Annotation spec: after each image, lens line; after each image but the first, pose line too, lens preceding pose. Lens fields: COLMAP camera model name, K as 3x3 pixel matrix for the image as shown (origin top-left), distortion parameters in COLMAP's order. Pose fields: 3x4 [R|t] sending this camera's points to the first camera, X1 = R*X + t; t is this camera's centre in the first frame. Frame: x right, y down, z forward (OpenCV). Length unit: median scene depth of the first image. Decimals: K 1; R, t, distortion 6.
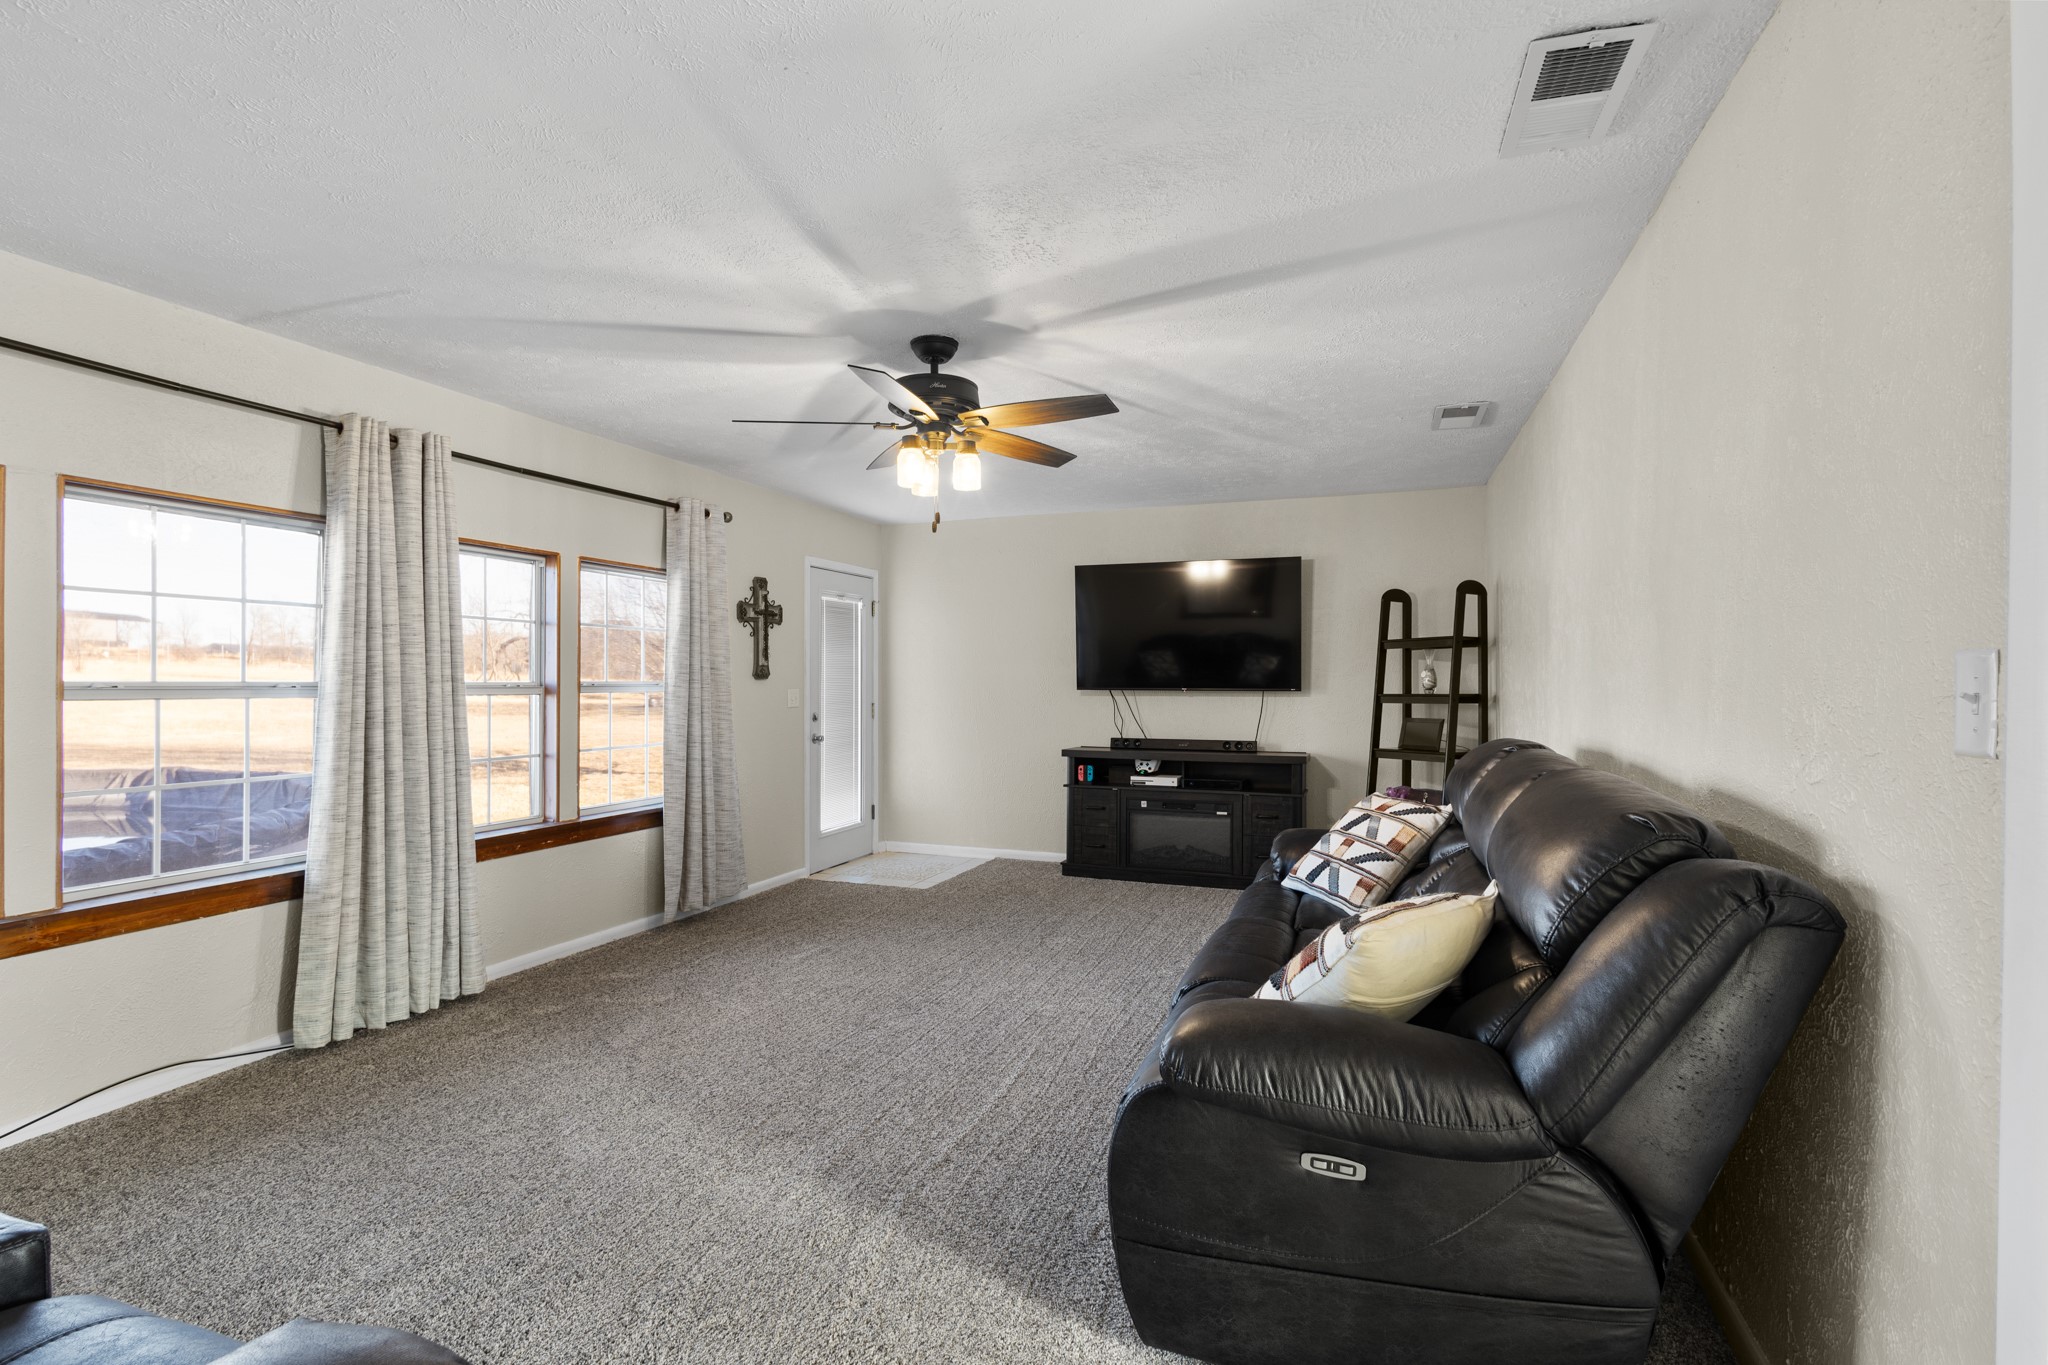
lens RADIAL K [[953.6, 0, 1024.0], [0, 953.6, 682.5], [0, 0, 1]] dist [0.004598, 0.000069]
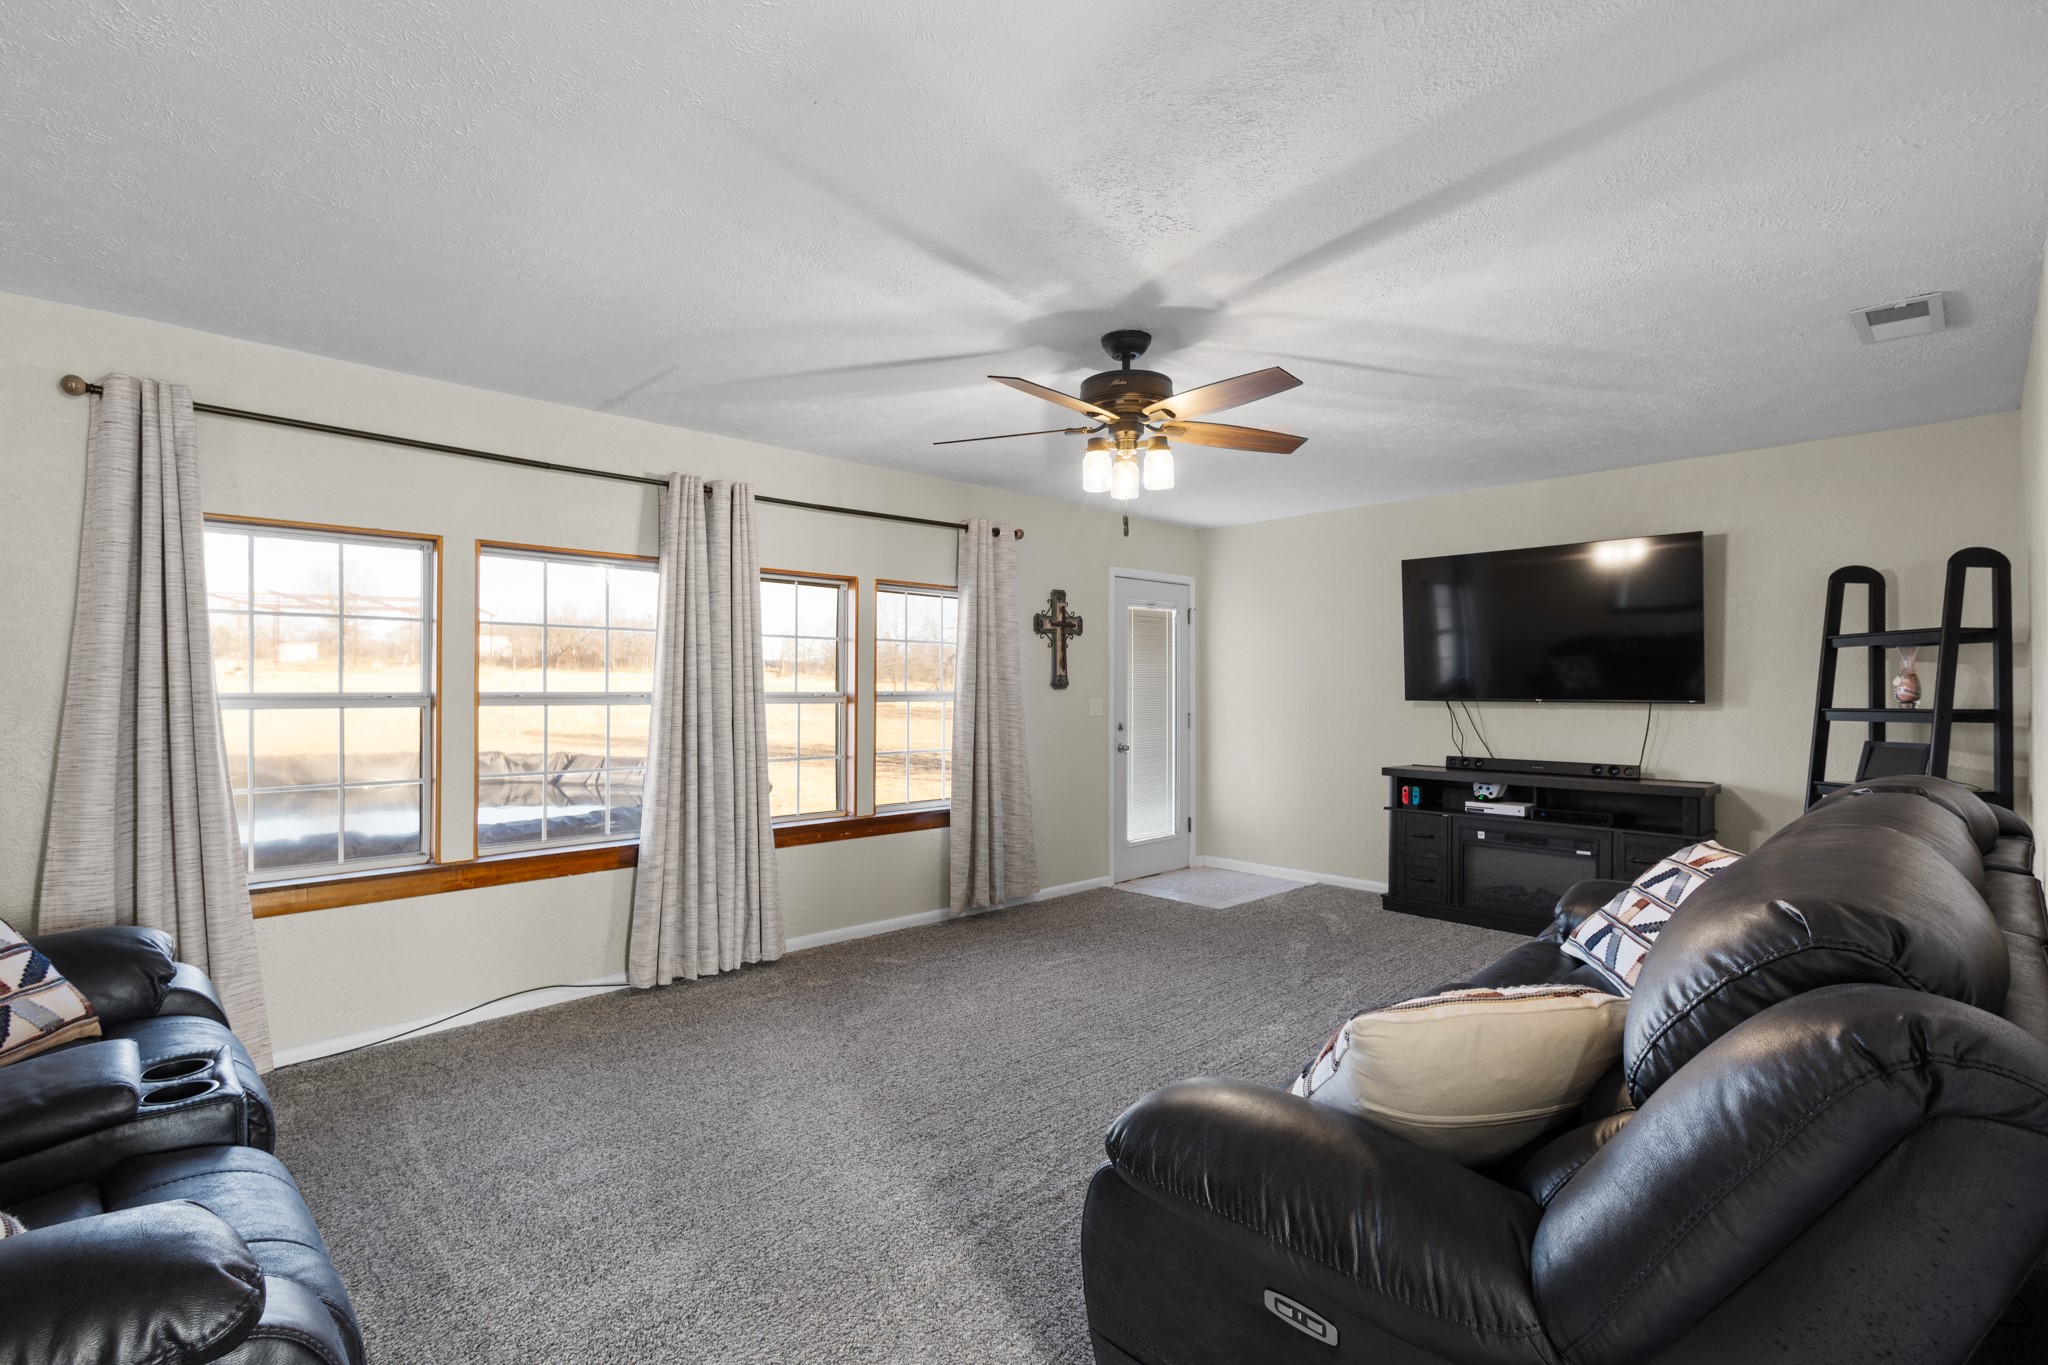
lens RADIAL K [[953.6, 0, 1024.0], [0, 953.6, 682.5], [0, 0, 1]] dist [0.004598, 0.000069]
pose [[0.900521, -0.003463, -0.434798, 0.203078], [-0.000181, 0.999965, -0.008338, -0.002442], [0.434812, 0.007587, 0.900489, 0.085238]]
